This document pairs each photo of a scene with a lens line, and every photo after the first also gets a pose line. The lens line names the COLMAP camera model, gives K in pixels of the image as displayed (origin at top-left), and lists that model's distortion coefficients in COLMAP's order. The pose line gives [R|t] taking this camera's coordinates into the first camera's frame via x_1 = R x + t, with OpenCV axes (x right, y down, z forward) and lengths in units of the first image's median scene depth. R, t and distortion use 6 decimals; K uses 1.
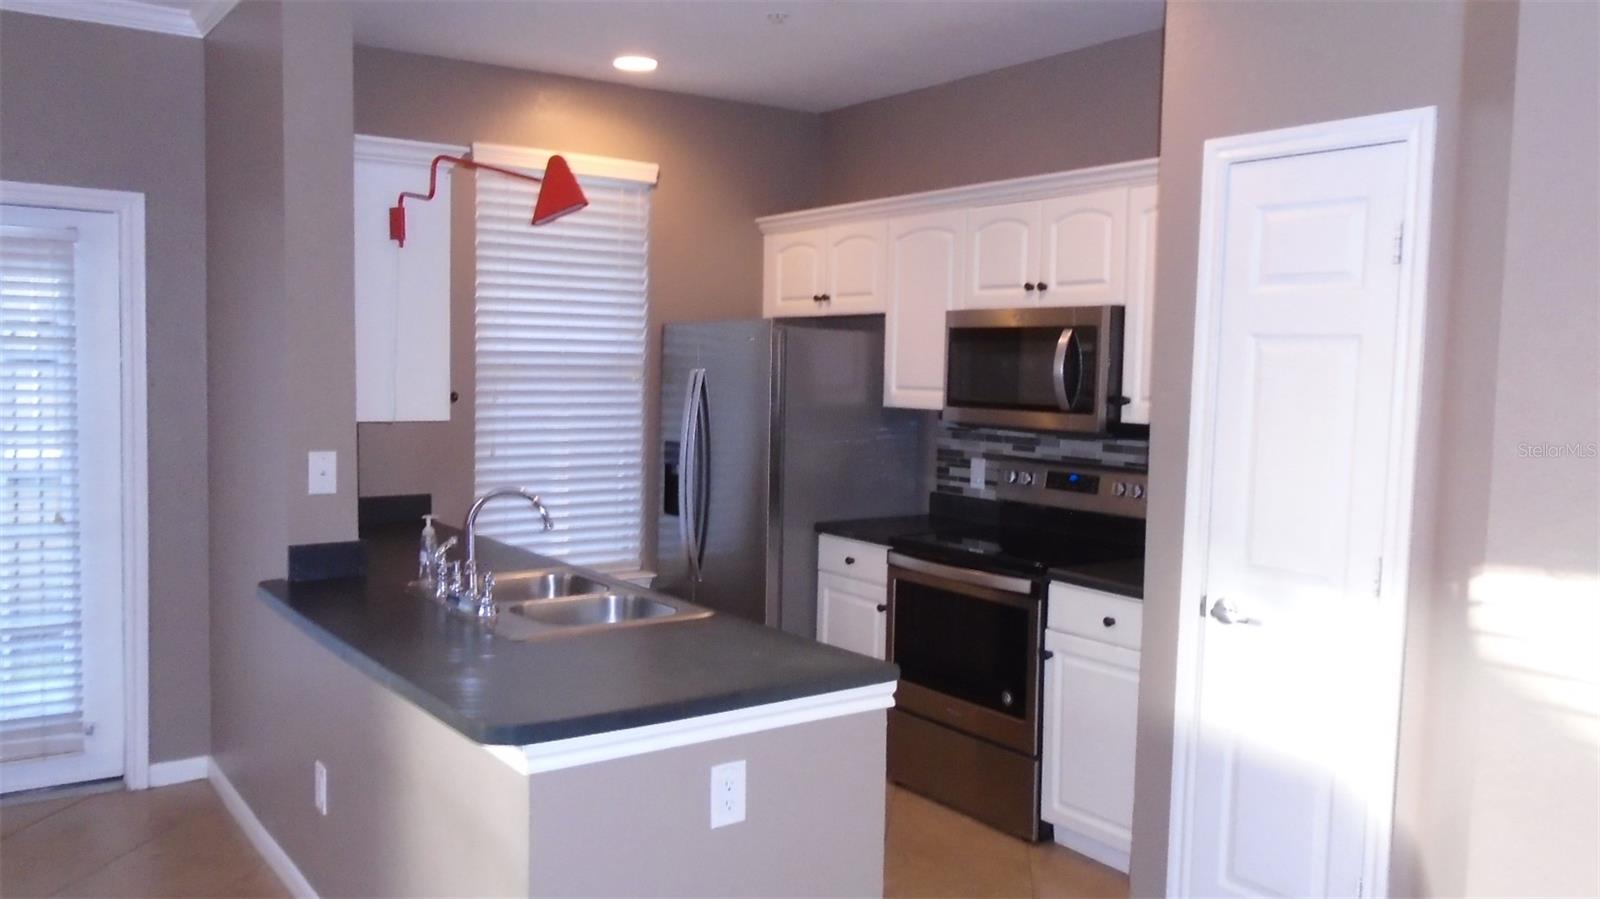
lens RADIAL K [[1228.2, 0, 809.0], [0, 1228.2, 446.6], [0, 0, 1]] dist [-0.021291, 0.022376]
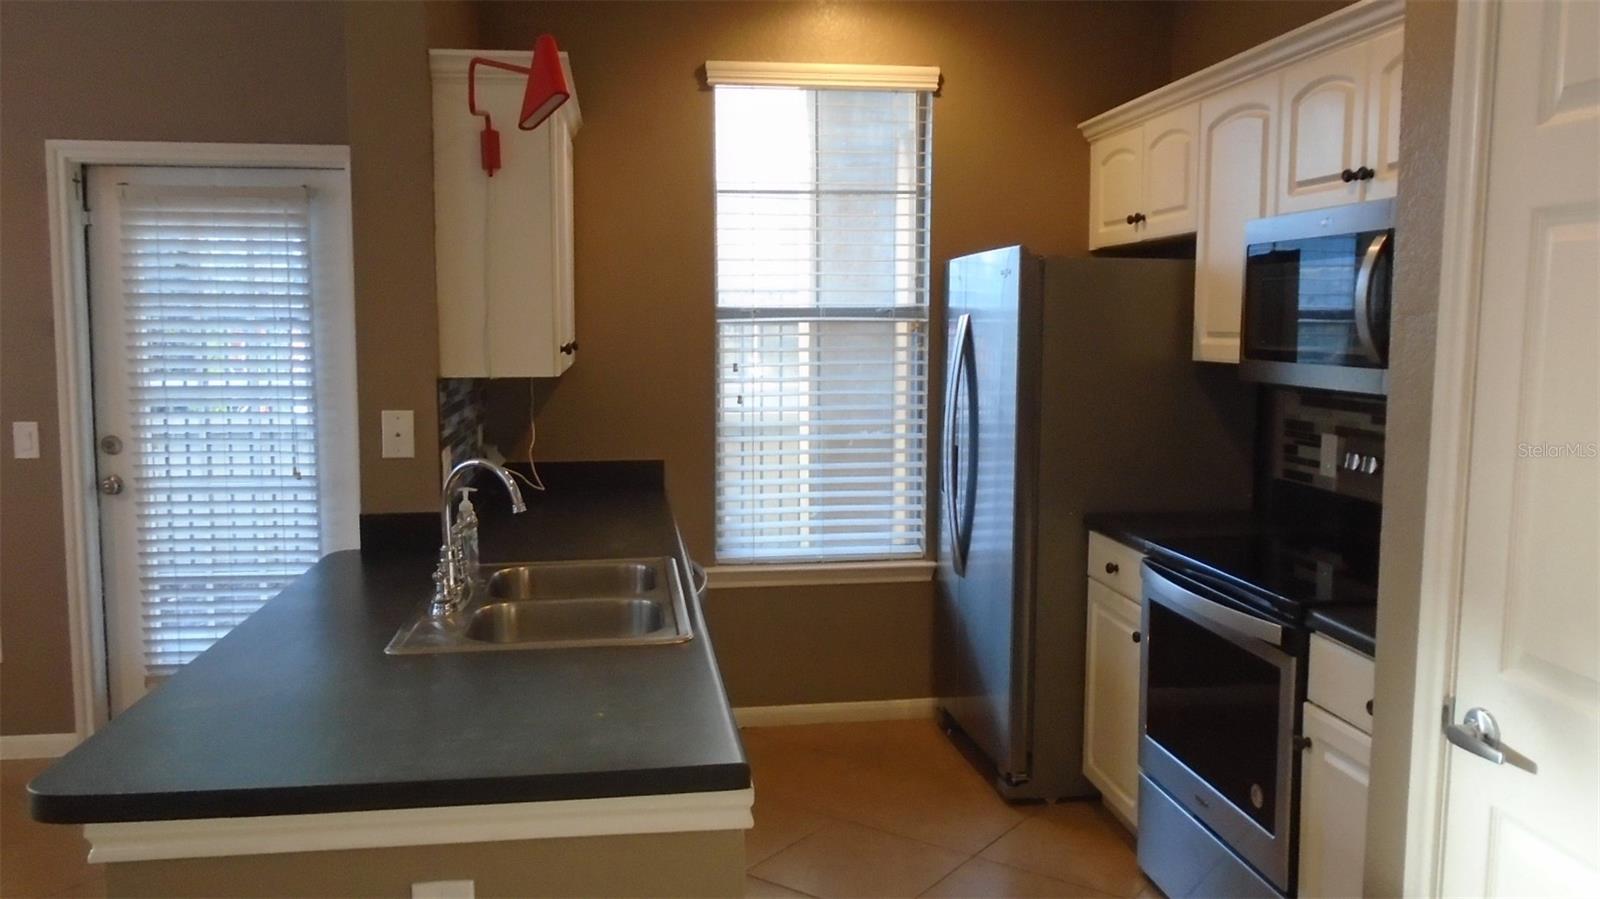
lens RADIAL K [[1228.2, 0, 787.6], [0, 1228.2, 454.0], [0, 0, 1]] dist [-0.021291, 0.022376]
pose [[0.880347, 0.030596, -0.473342, 0.210106], [-0.013672, 0.999140, 0.039154, -0.002271], [0.474132, -0.027997, 0.880008, 0.257244]]
